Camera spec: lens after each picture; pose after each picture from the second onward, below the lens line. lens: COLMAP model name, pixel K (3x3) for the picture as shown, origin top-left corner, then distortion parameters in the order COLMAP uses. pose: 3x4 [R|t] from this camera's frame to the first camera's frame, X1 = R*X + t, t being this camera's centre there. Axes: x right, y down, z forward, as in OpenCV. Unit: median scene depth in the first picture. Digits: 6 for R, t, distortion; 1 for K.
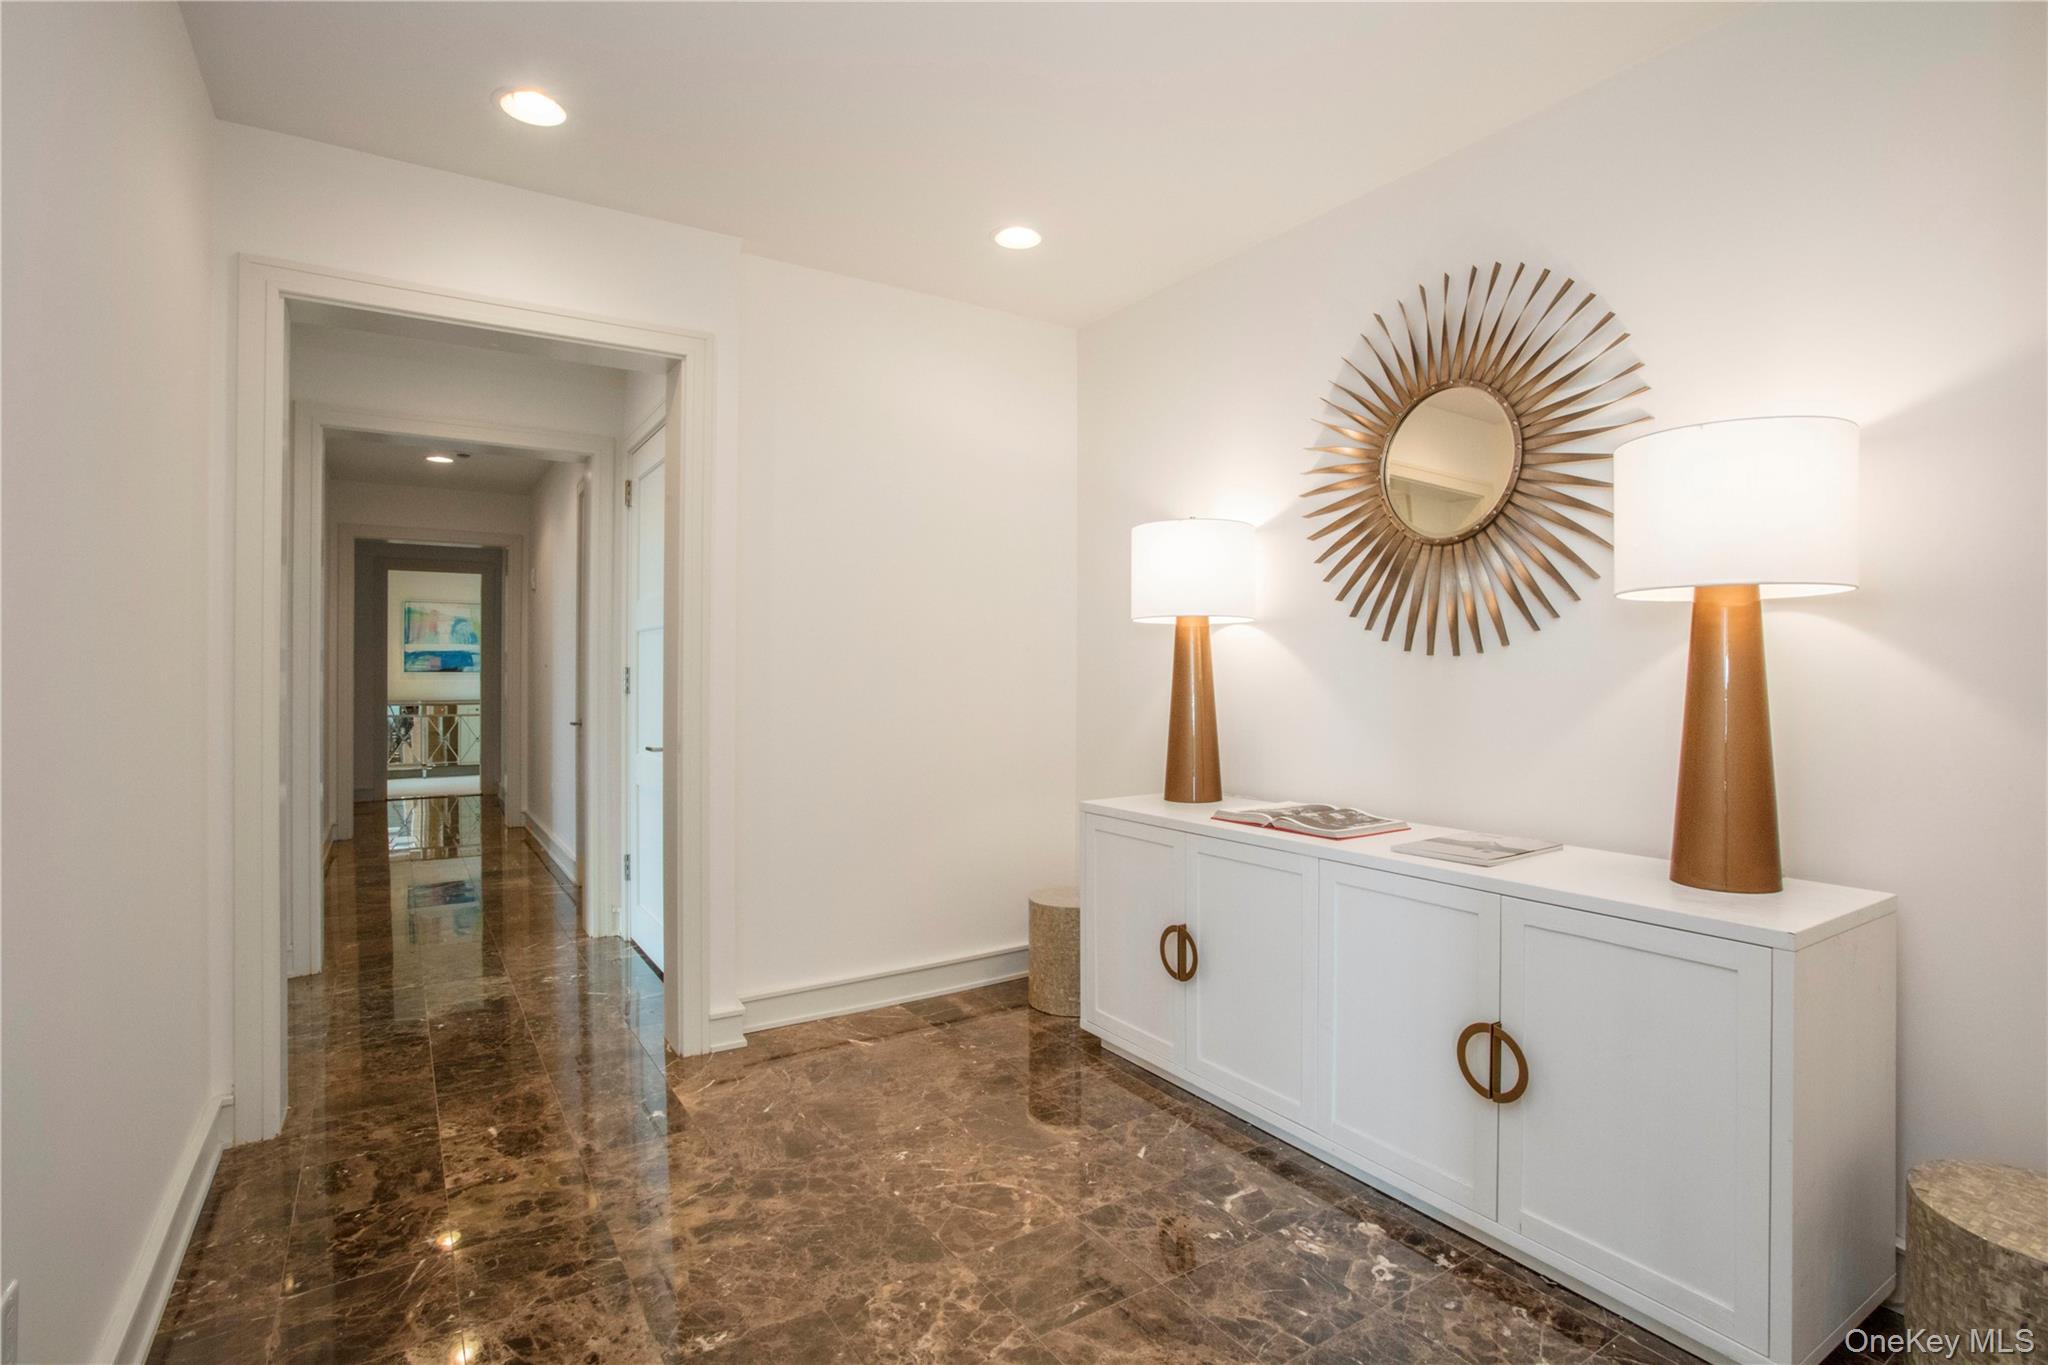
lens RADIAL K [[1013.5, 0, 1029.0], [0, 1013.5, 675.2], [0, 0, 1]] dist [-0.034675, 0.001903]
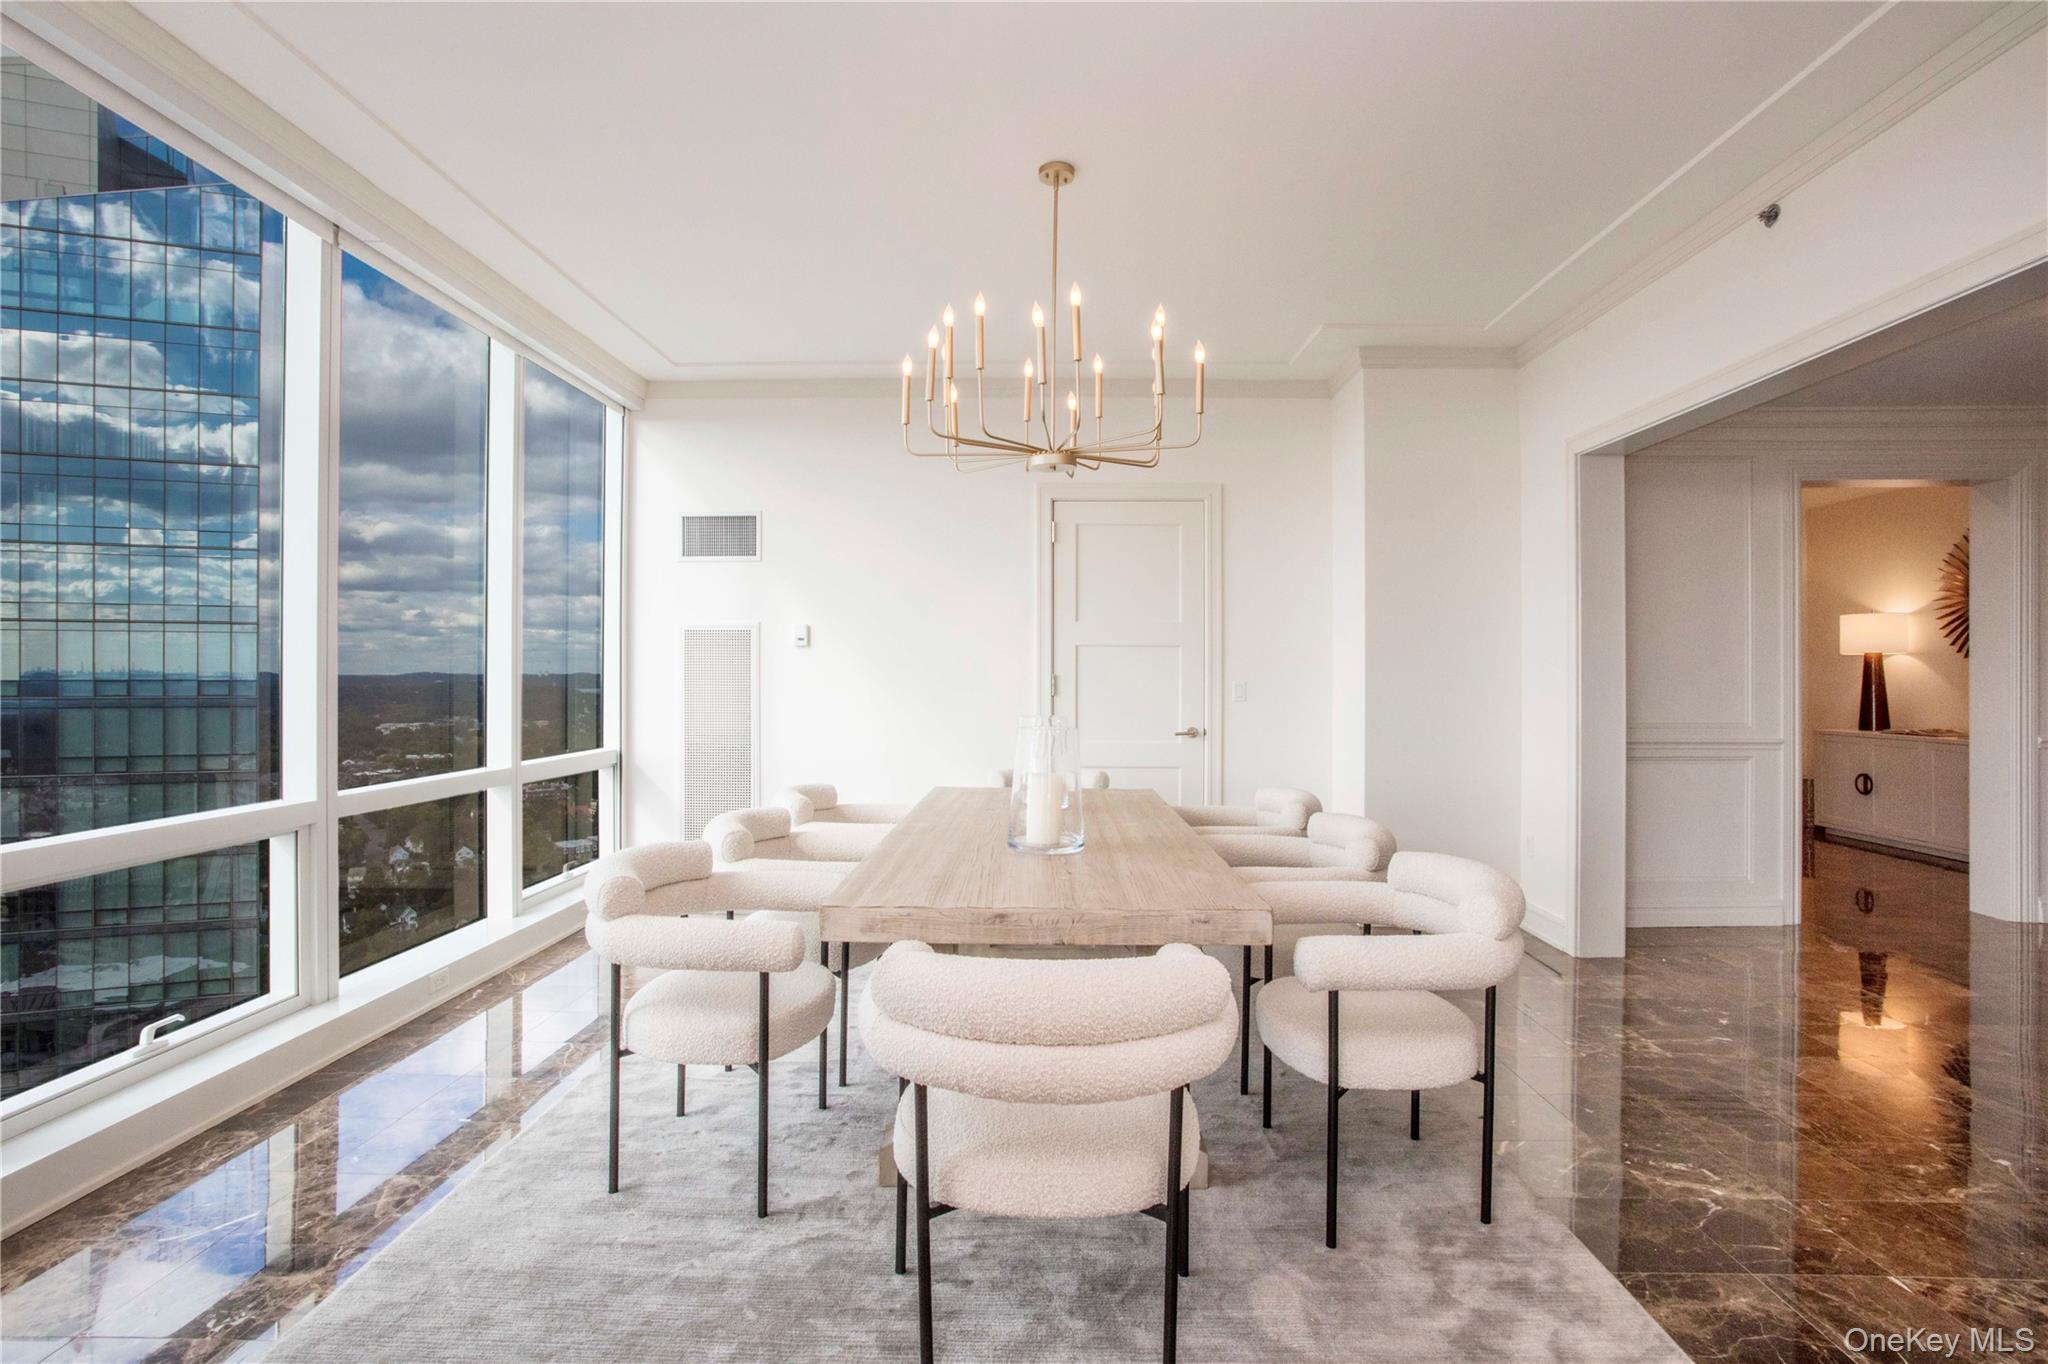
lens RADIAL K [[1013.5, 0, 1018.5], [0, 1013.5, 672.1], [0, 0, 1]] dist [-0.034675, 0.001903]
pose [[0.831112, 0.005956, -0.556073, -0.224311], [-0.005413, 0.999982, 0.002621, -0.005808], [0.556079, 0.000831, 0.831129, -2.105160]]
